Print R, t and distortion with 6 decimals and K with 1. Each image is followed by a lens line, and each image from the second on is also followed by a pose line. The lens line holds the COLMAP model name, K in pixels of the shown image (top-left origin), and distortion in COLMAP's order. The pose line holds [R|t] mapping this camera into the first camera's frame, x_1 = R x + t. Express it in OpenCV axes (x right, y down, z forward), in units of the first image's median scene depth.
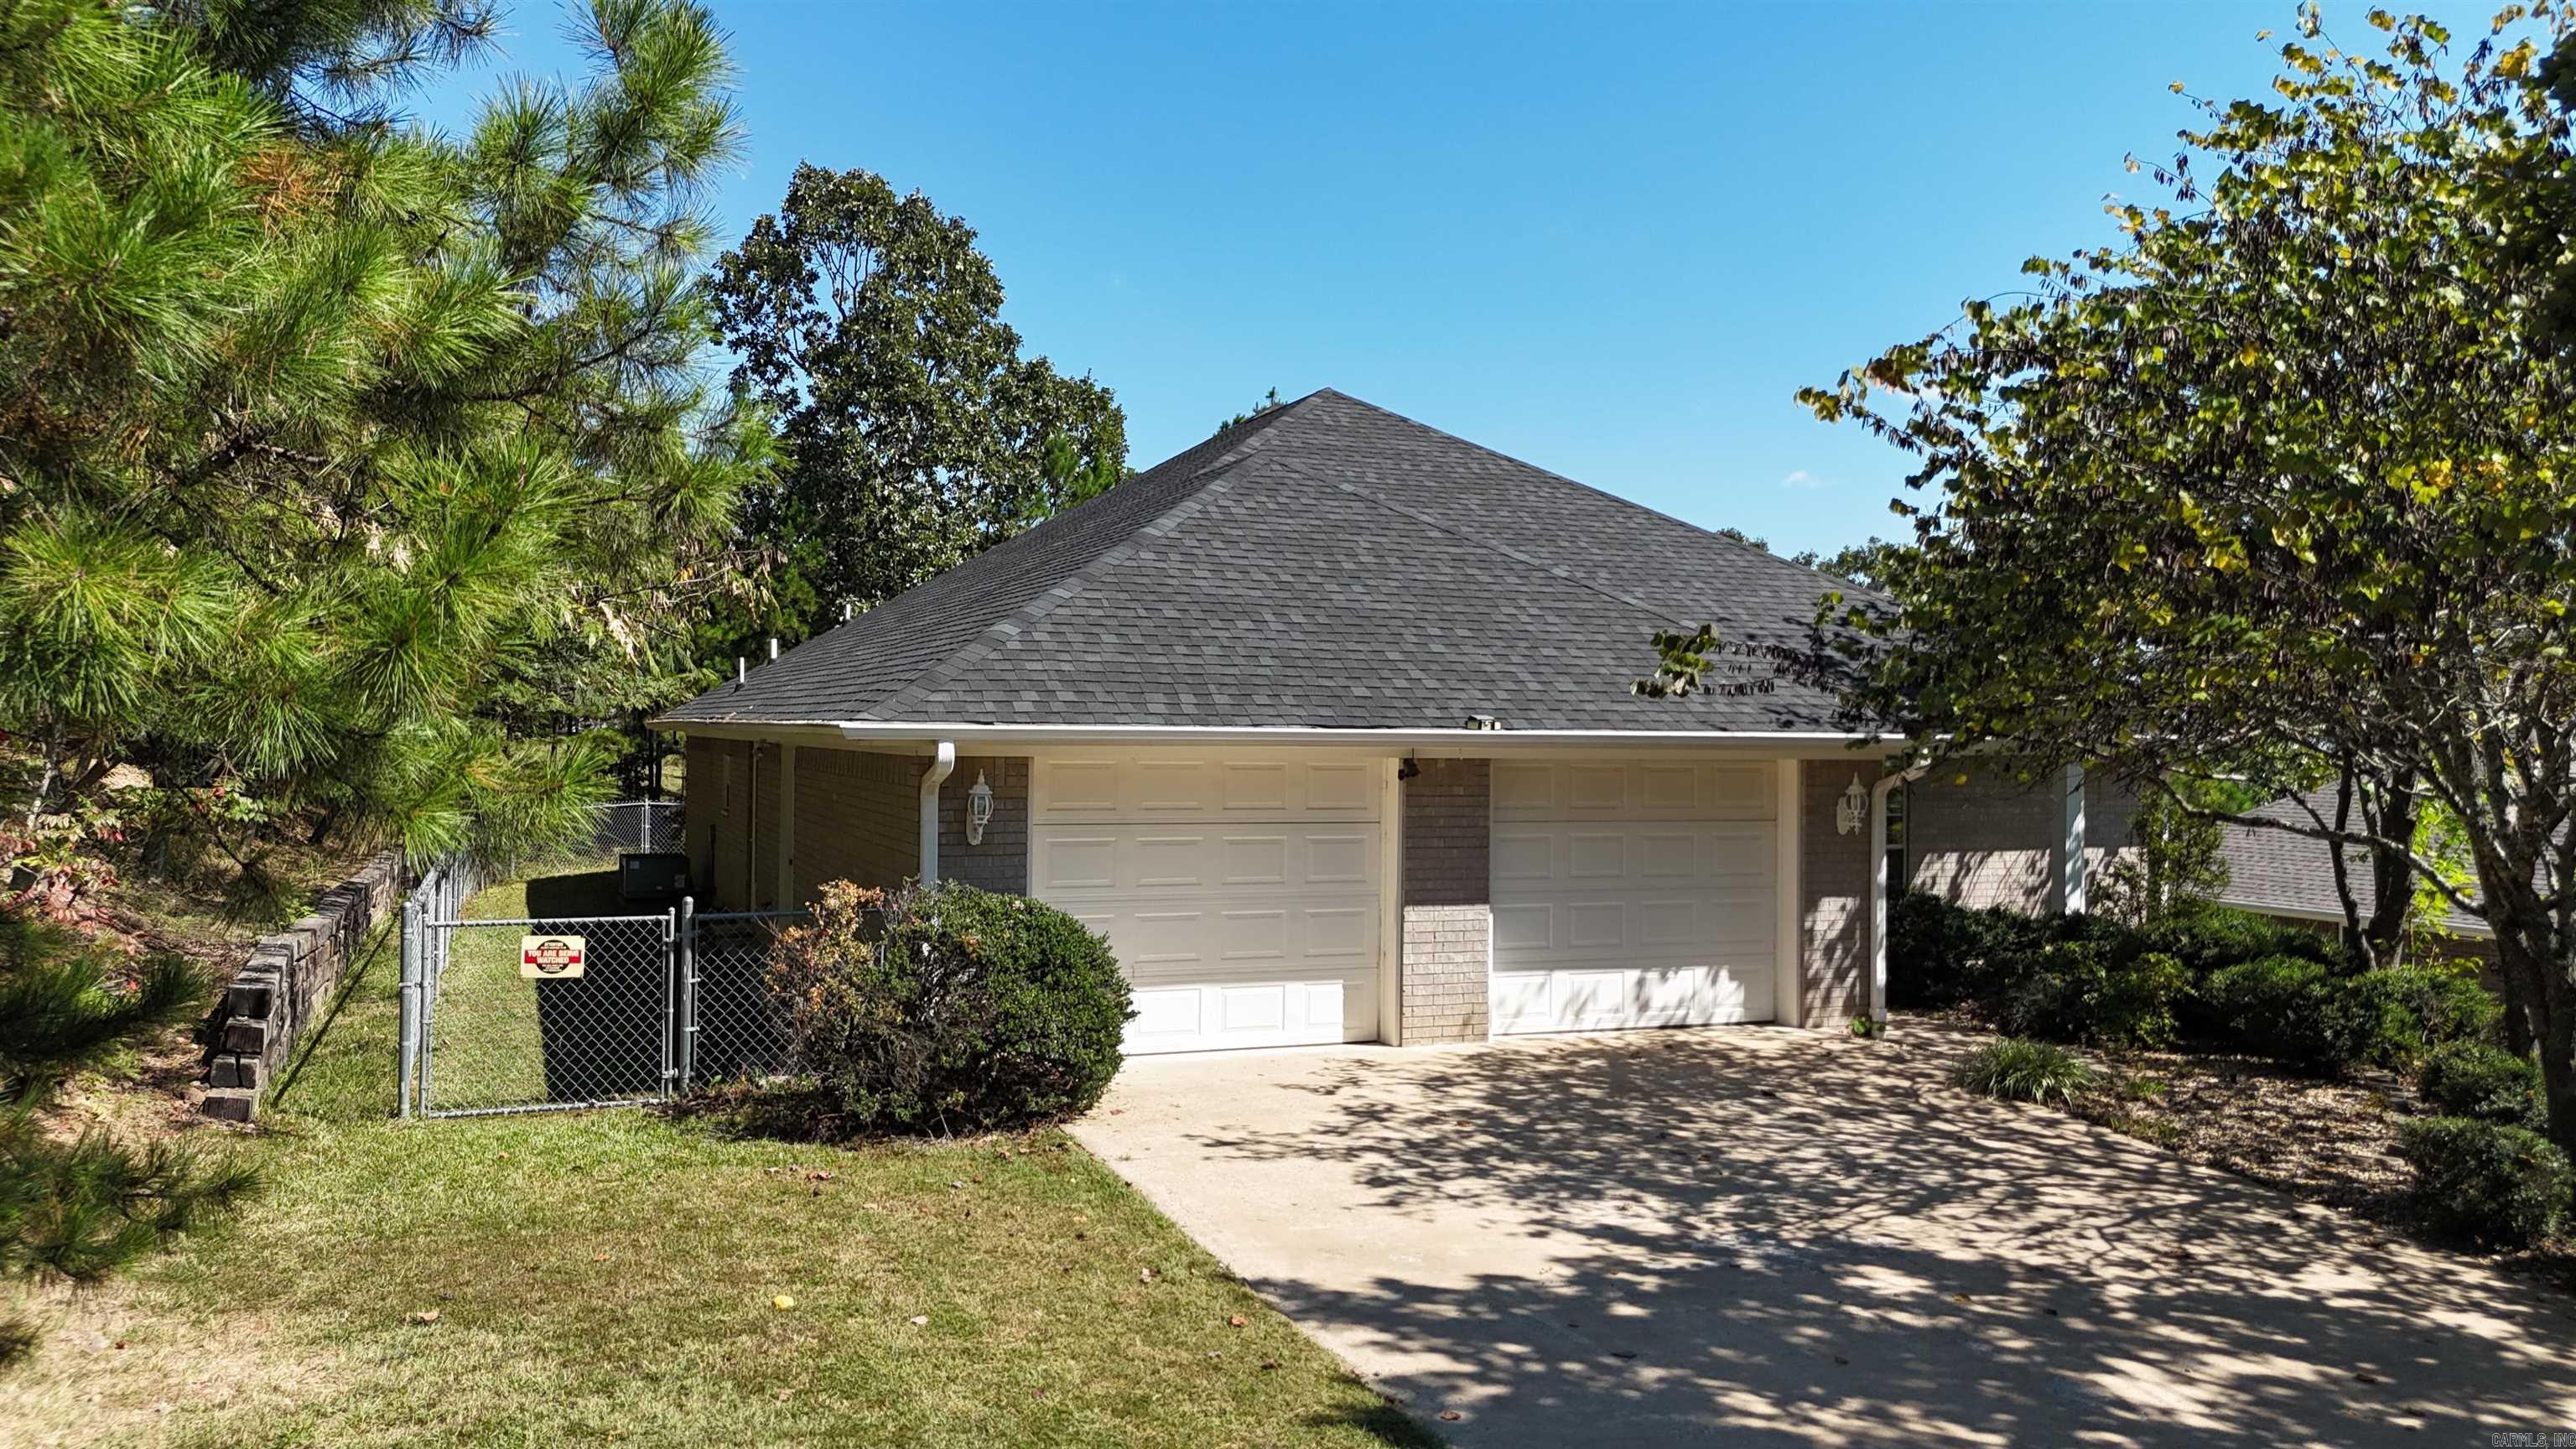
lens RADIAL K [[1915.3, 0, 1295.2], [0, 1915.3, 723.9], [0, 0, 1]] dist [0.082386, -0.083621]
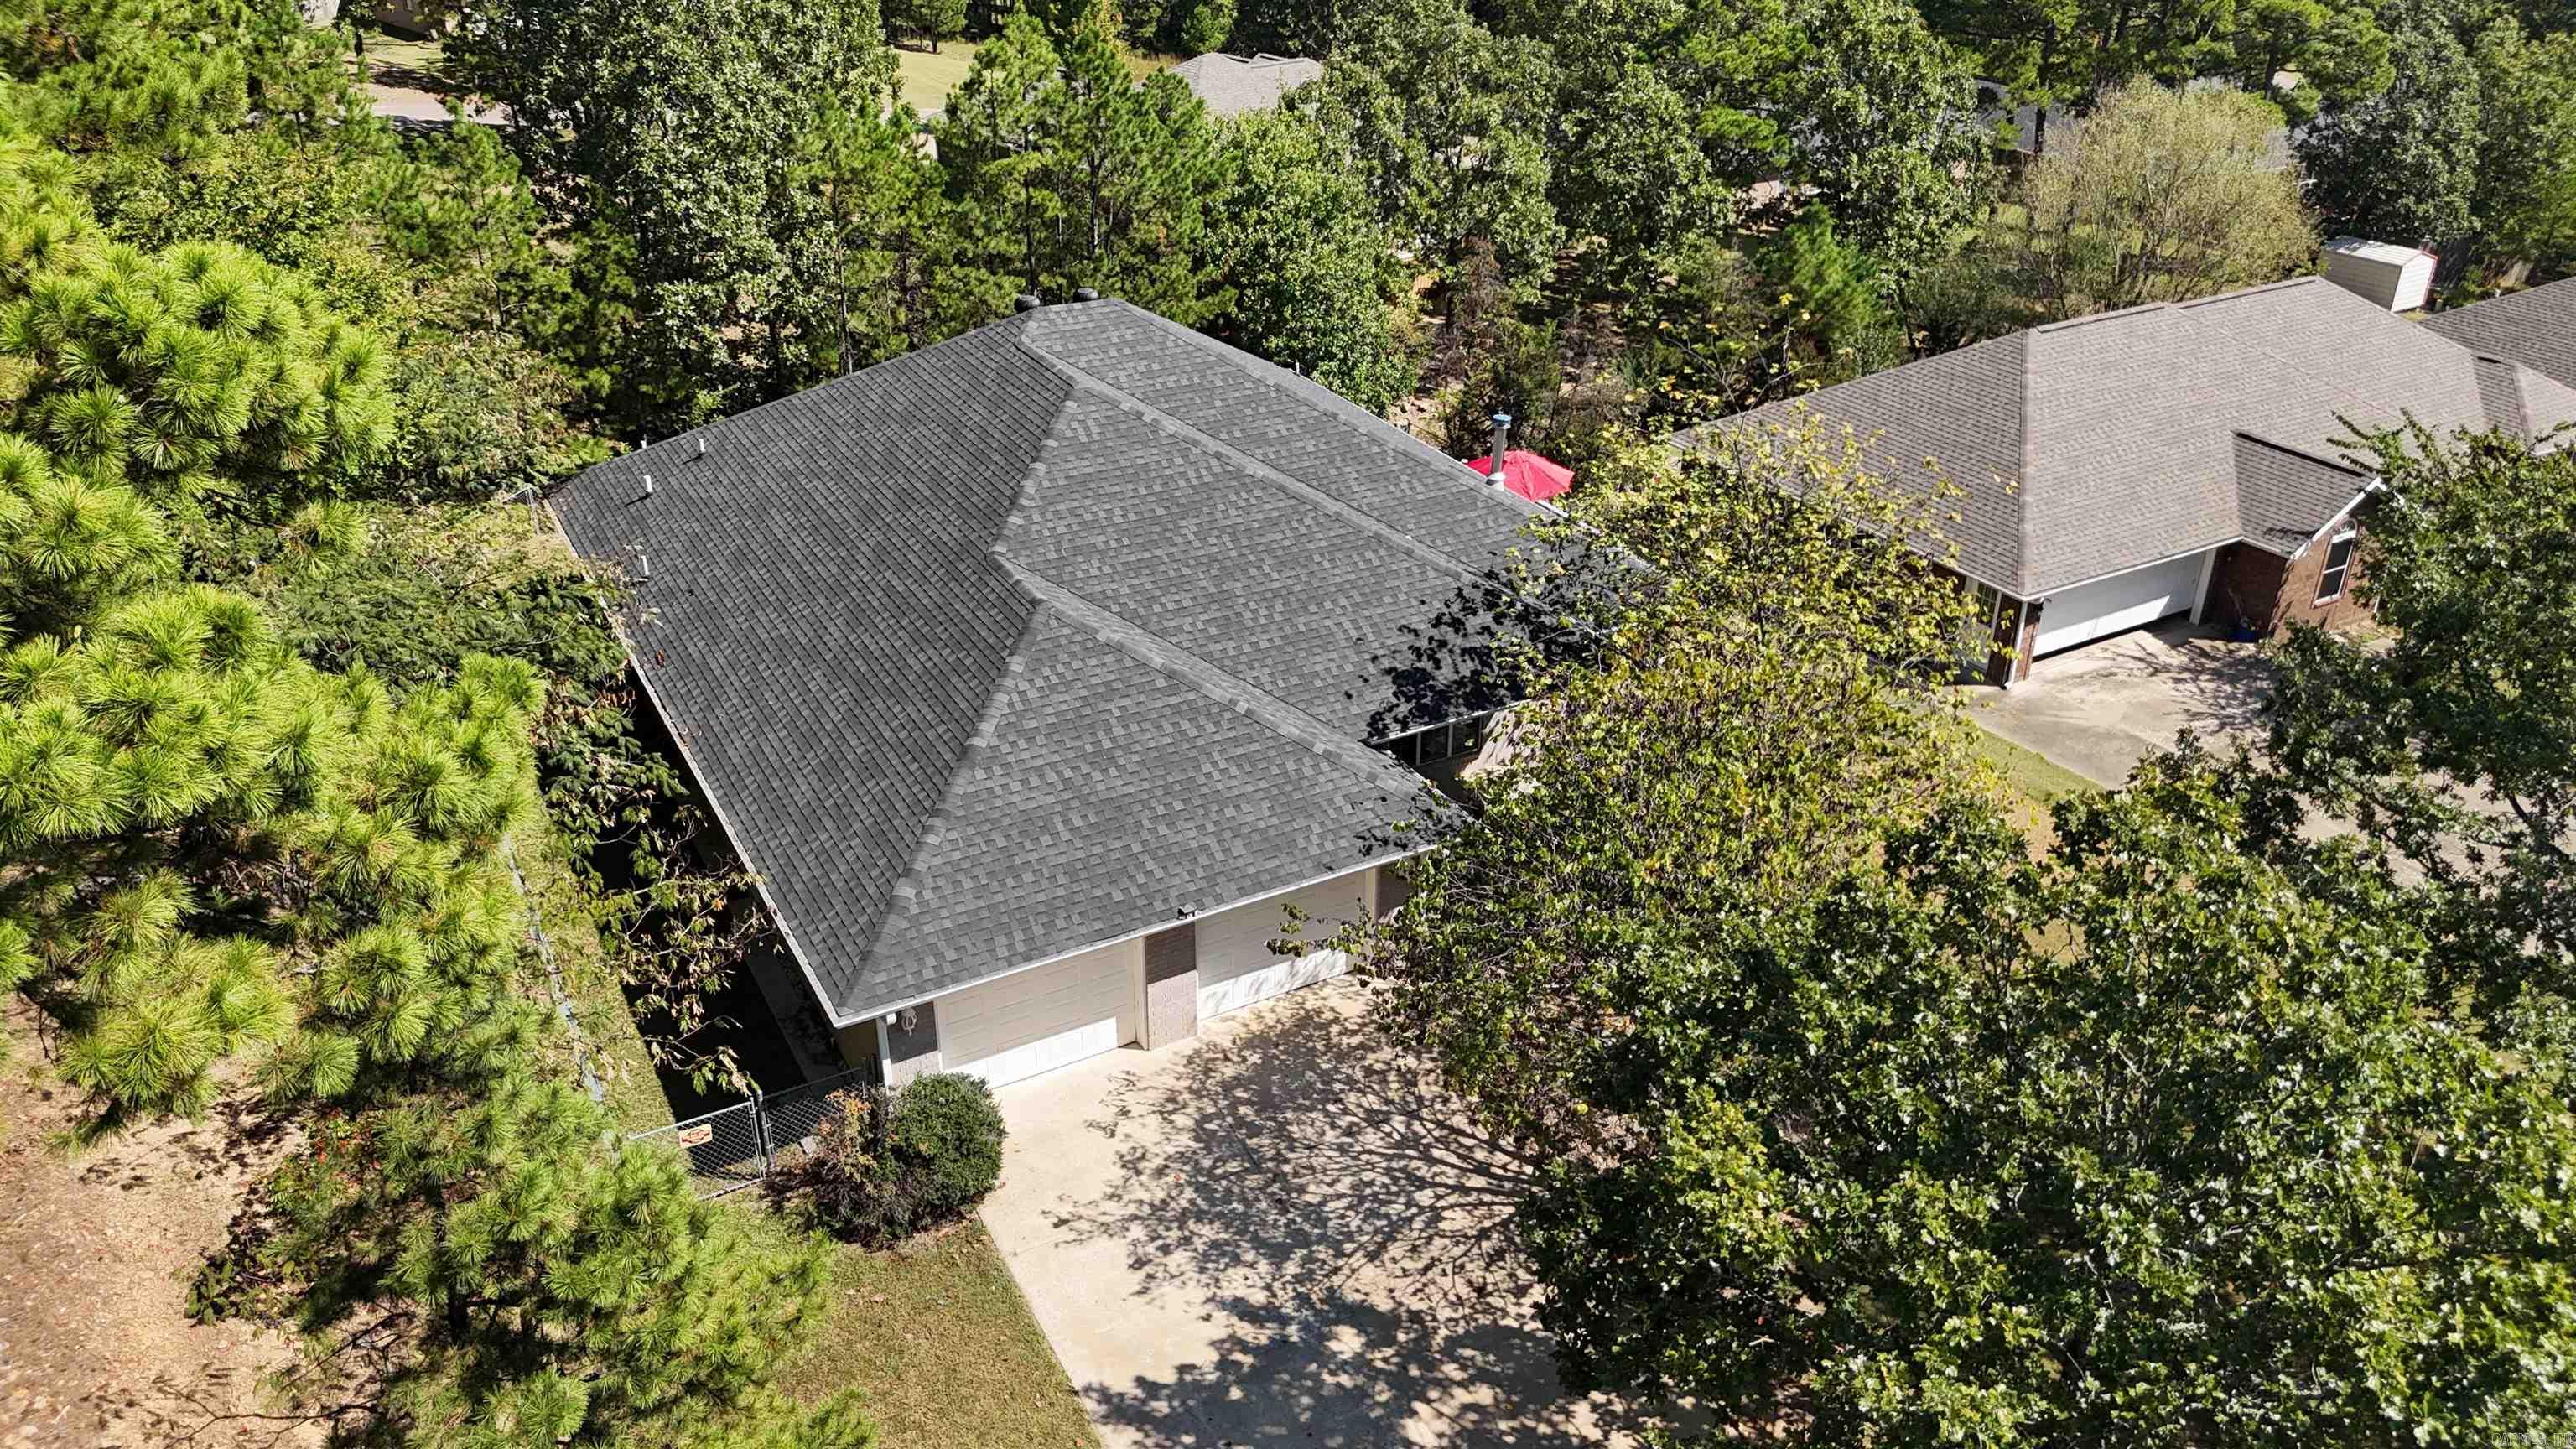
lens RADIAL K [[1915.3, 0, 1287.3], [0, 1915.3, 729.1], [0, 0, 1]] dist [0.082386, -0.083621]
pose [[0.993564, -0.057777, 0.097425, 0.026751], [0.001087, 0.864944, 0.501866, -1.017952], [-0.113264, -0.498531, 0.859441, -0.428024]]
